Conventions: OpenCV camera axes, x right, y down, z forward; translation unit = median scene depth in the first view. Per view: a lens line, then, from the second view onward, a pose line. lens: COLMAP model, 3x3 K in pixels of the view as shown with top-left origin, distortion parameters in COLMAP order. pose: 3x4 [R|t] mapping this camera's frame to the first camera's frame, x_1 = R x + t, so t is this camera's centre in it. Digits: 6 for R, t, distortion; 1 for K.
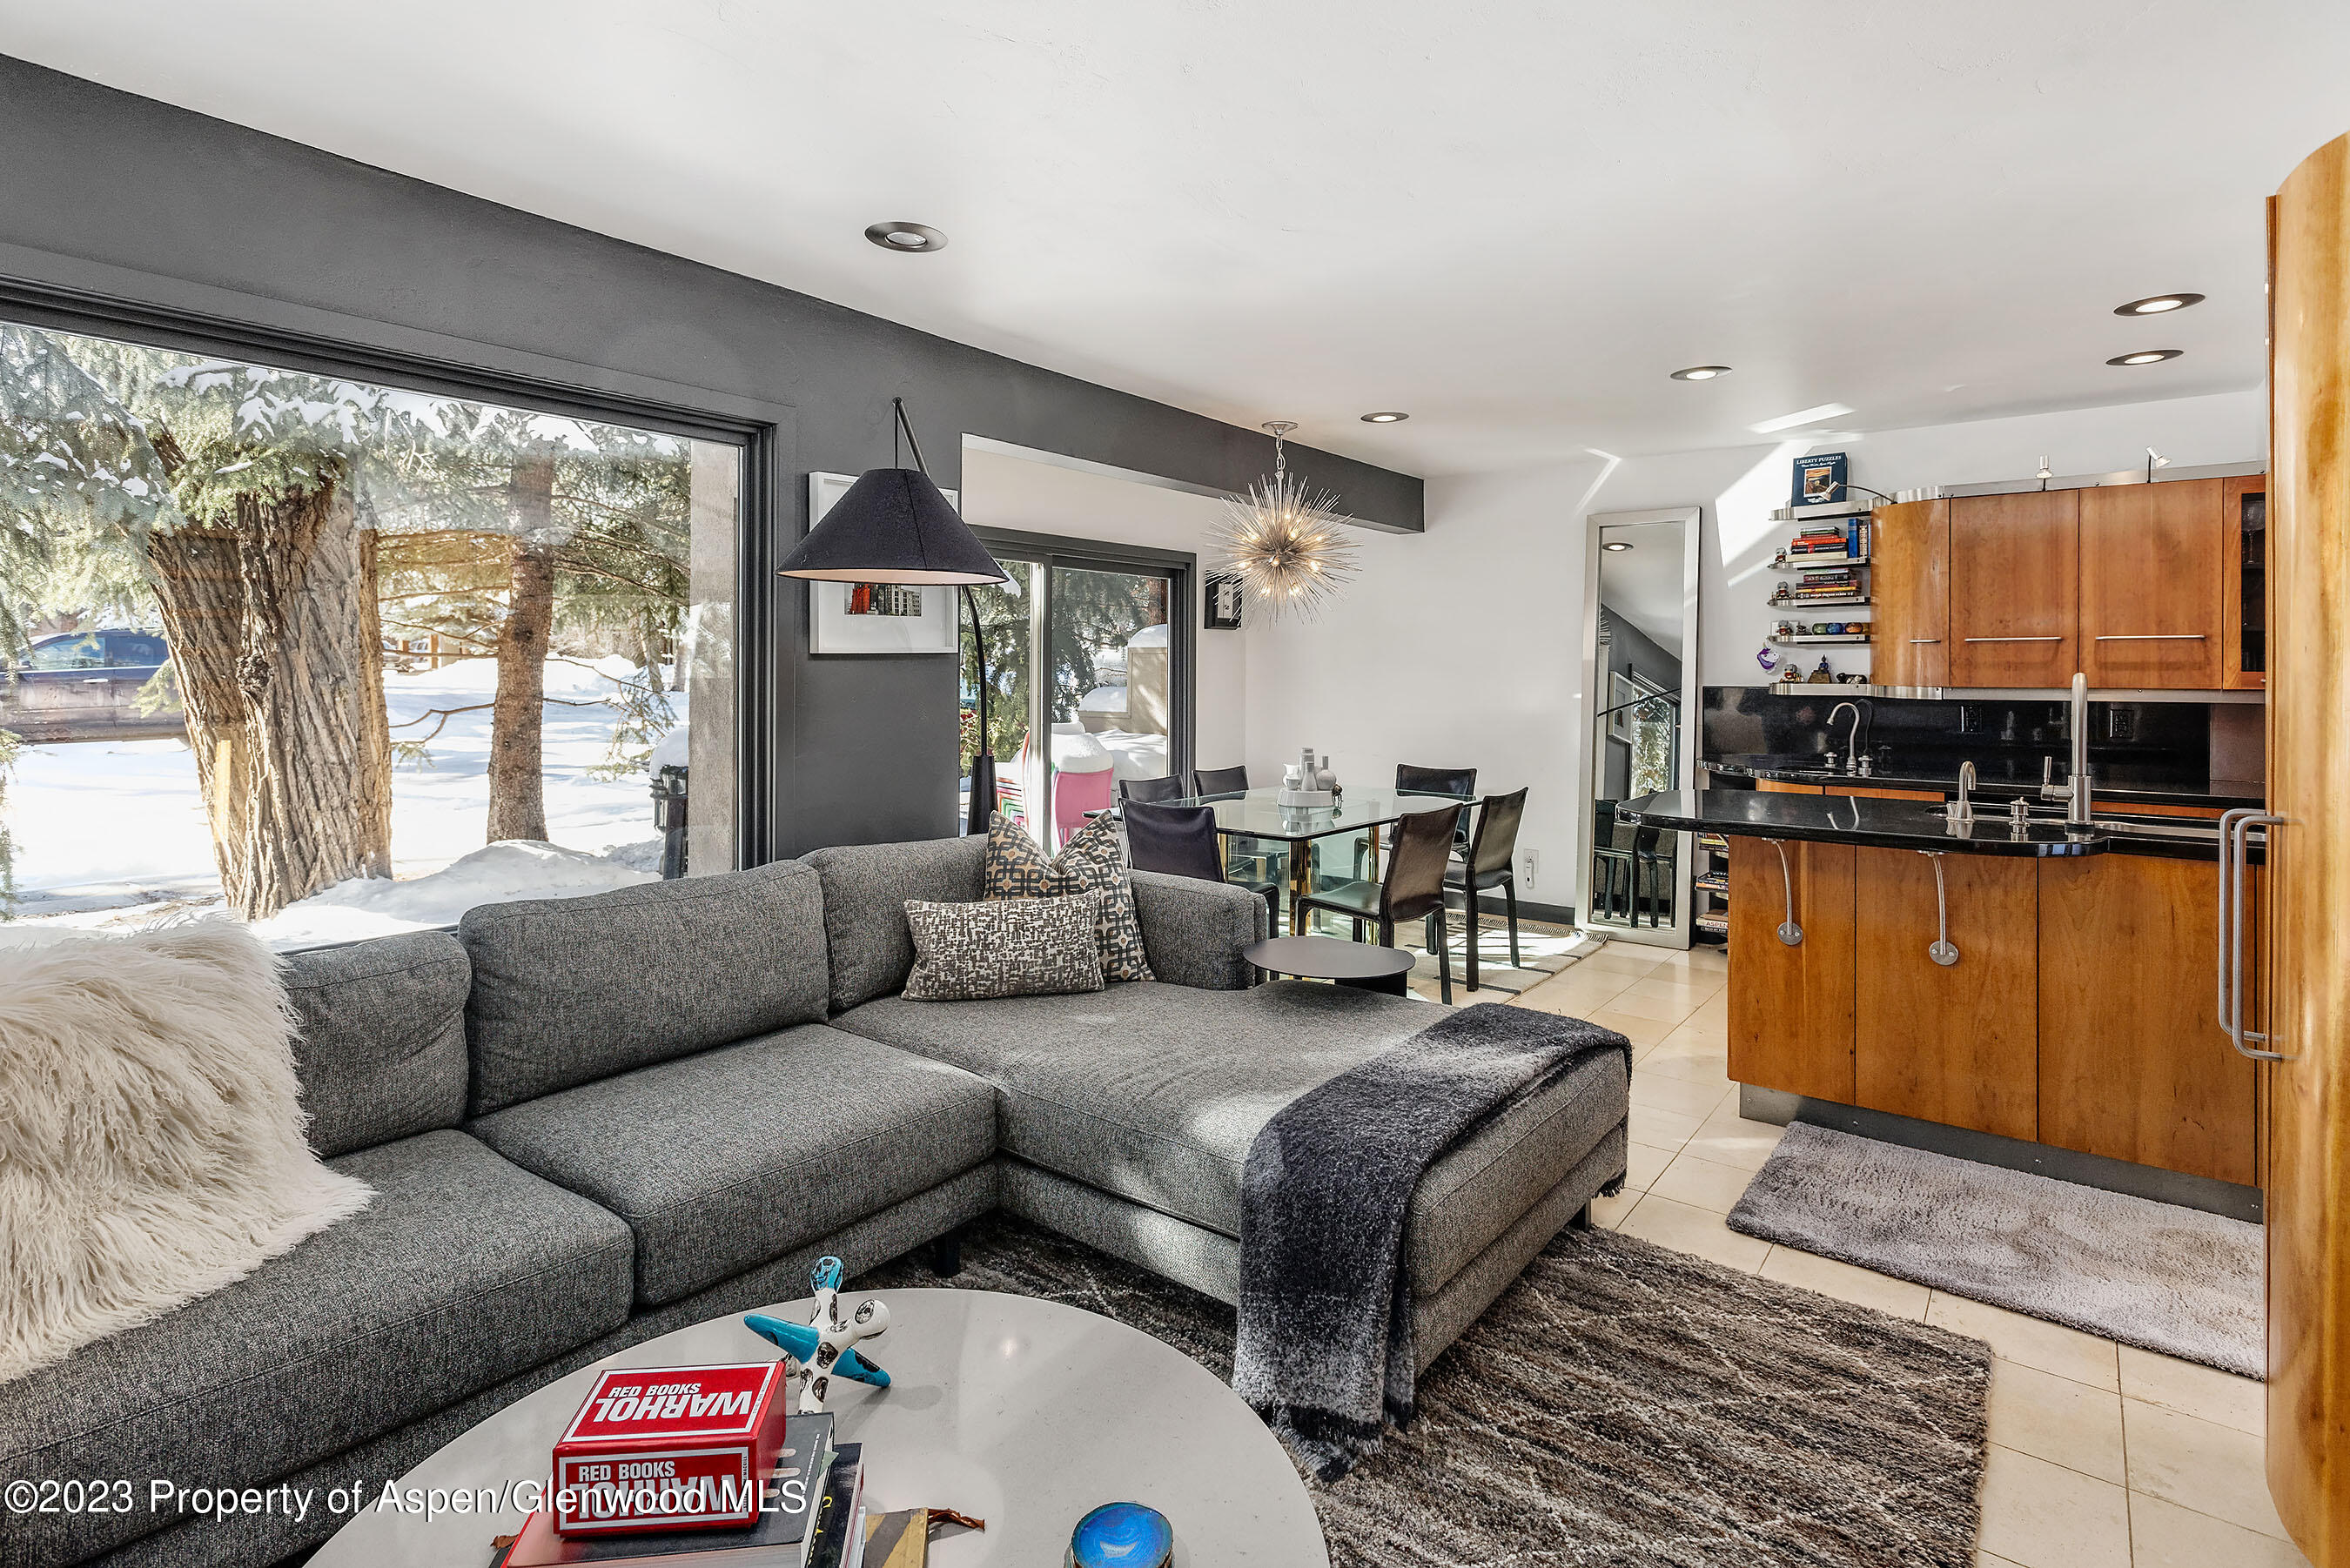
lens RADIAL K [[1152.0, 0, 1151.1], [0, 1152.0, 667.5], [0, 0, 1]] dist [0.003076, 0.000561]
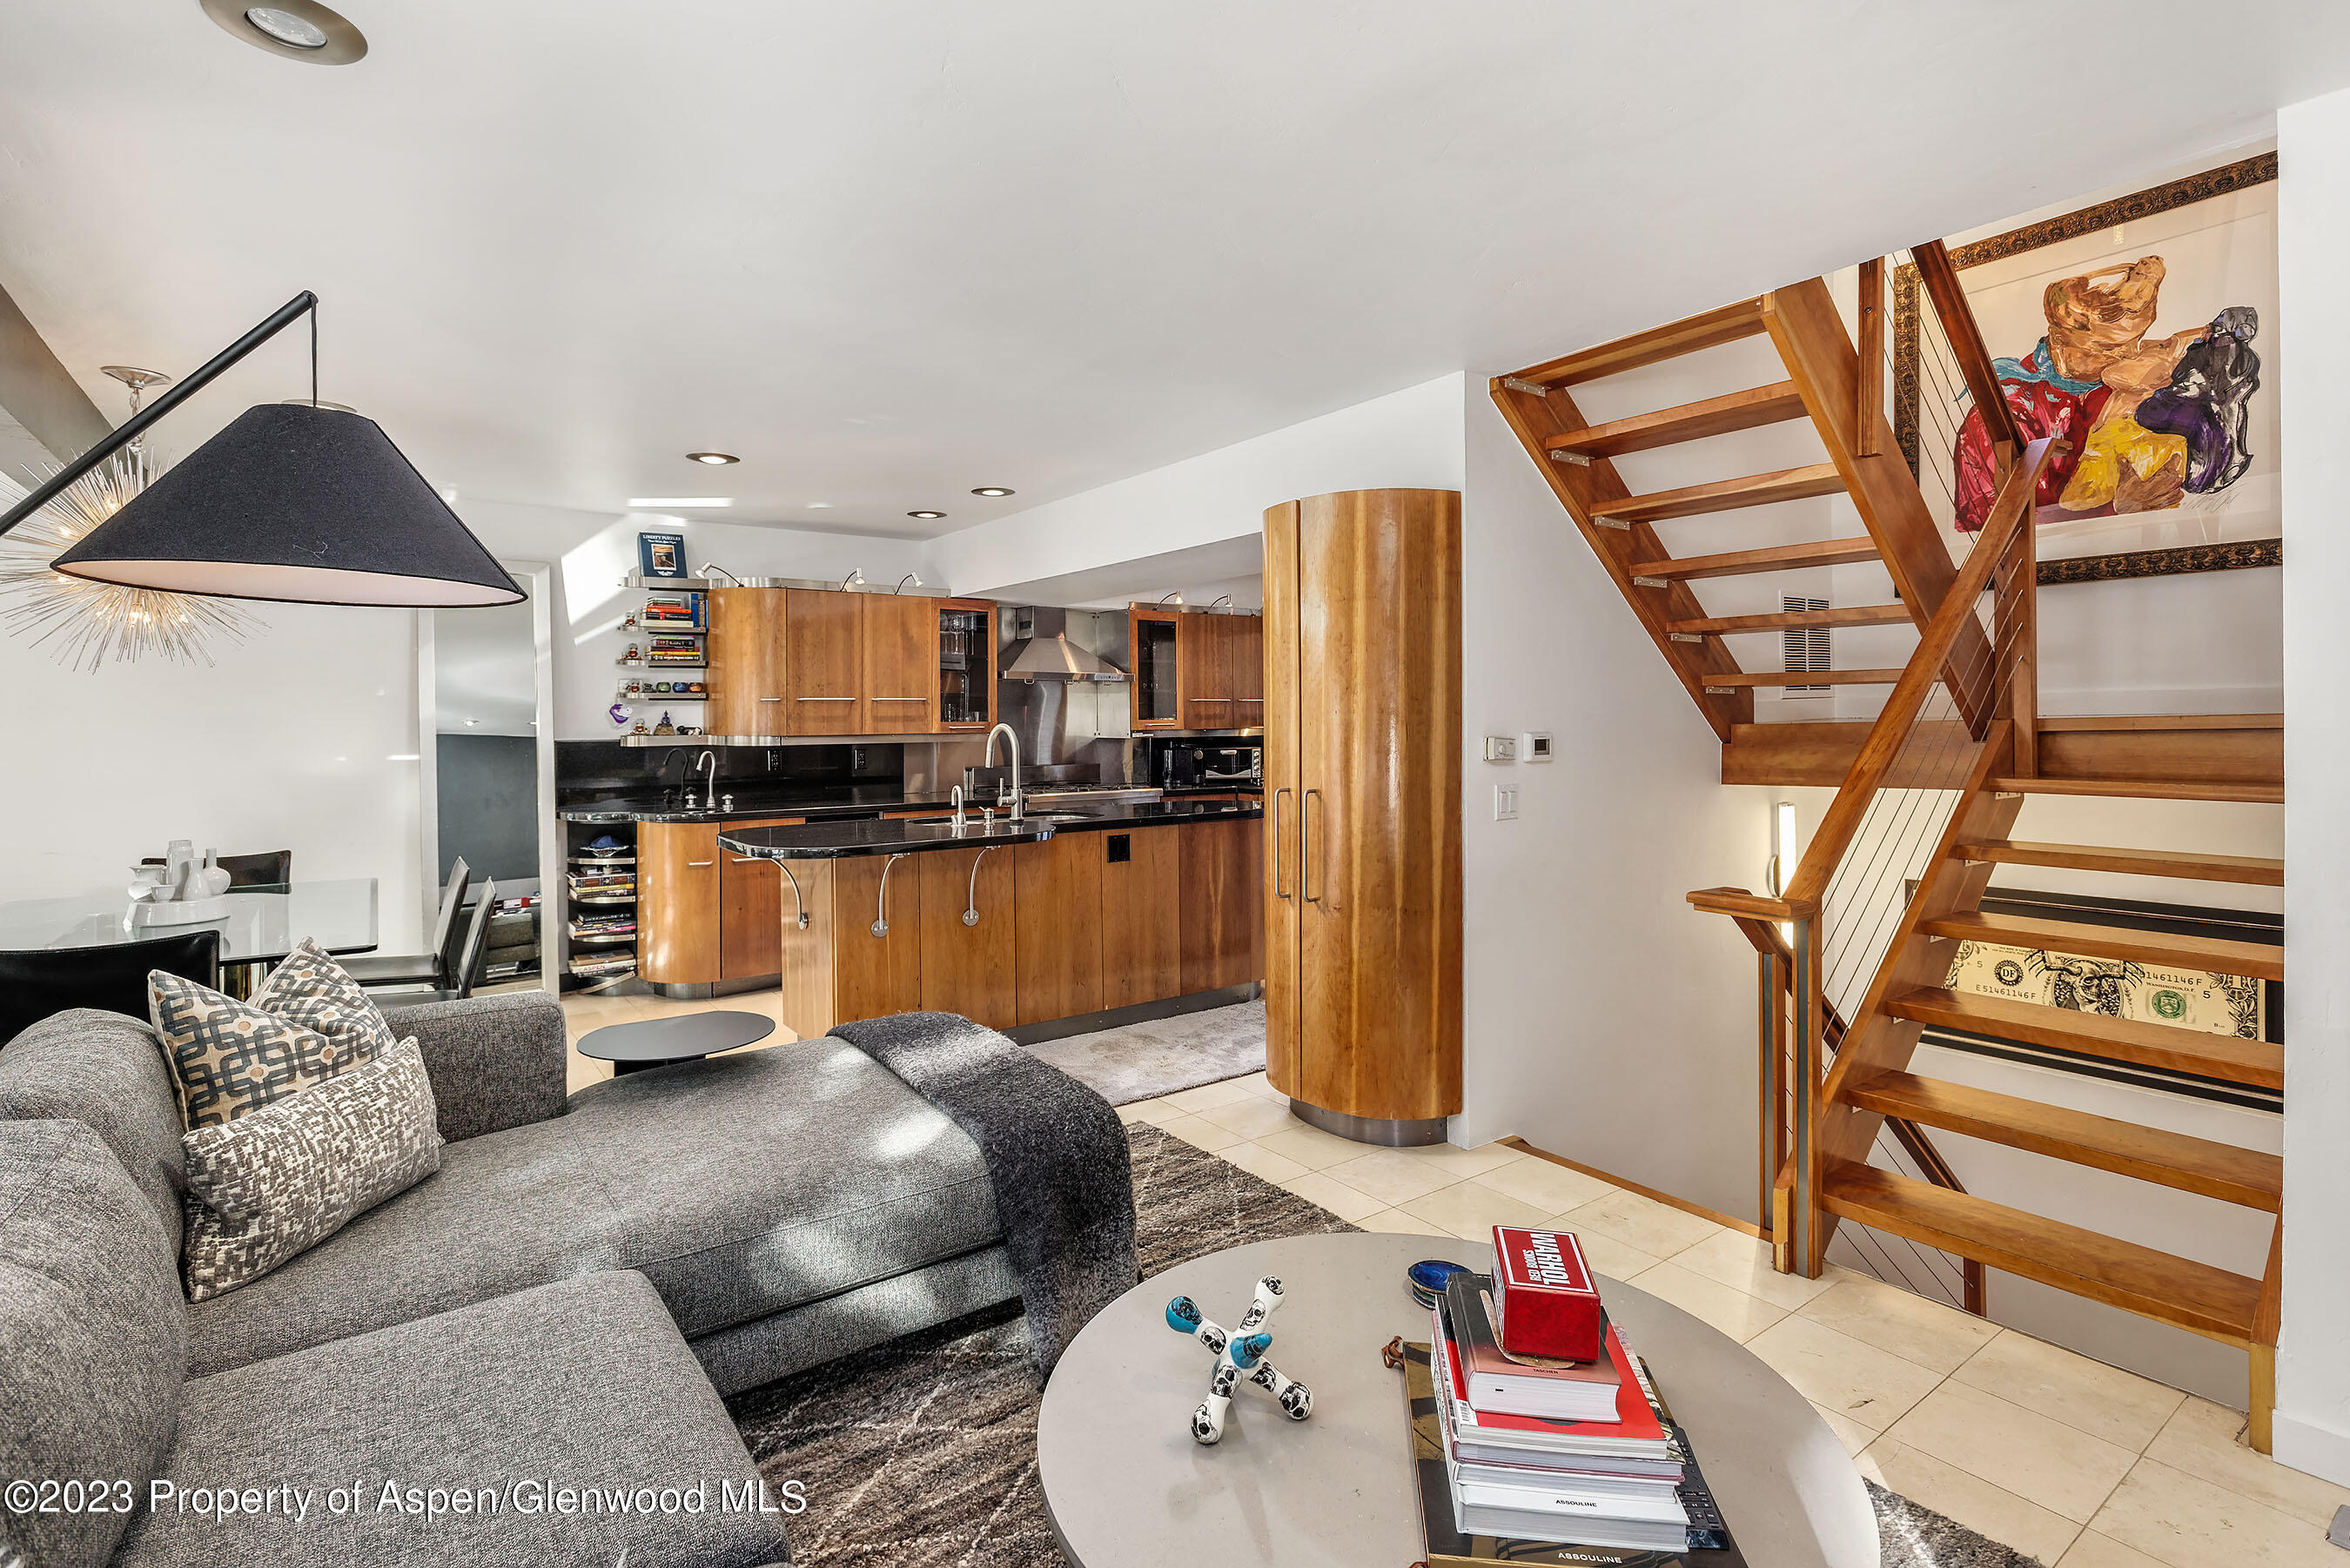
lens RADIAL K [[1152.0, 0, 1177.8], [0, 1152.0, 725.4], [0, 0, 1]] dist [0.003076, 0.000561]
pose [[0.262608, -0.009951, 0.964851, -0.405439], [0.004579, 0.999948, 0.009067, -0.004199], [-0.964892, 0.002037, 0.262640, 0.230959]]
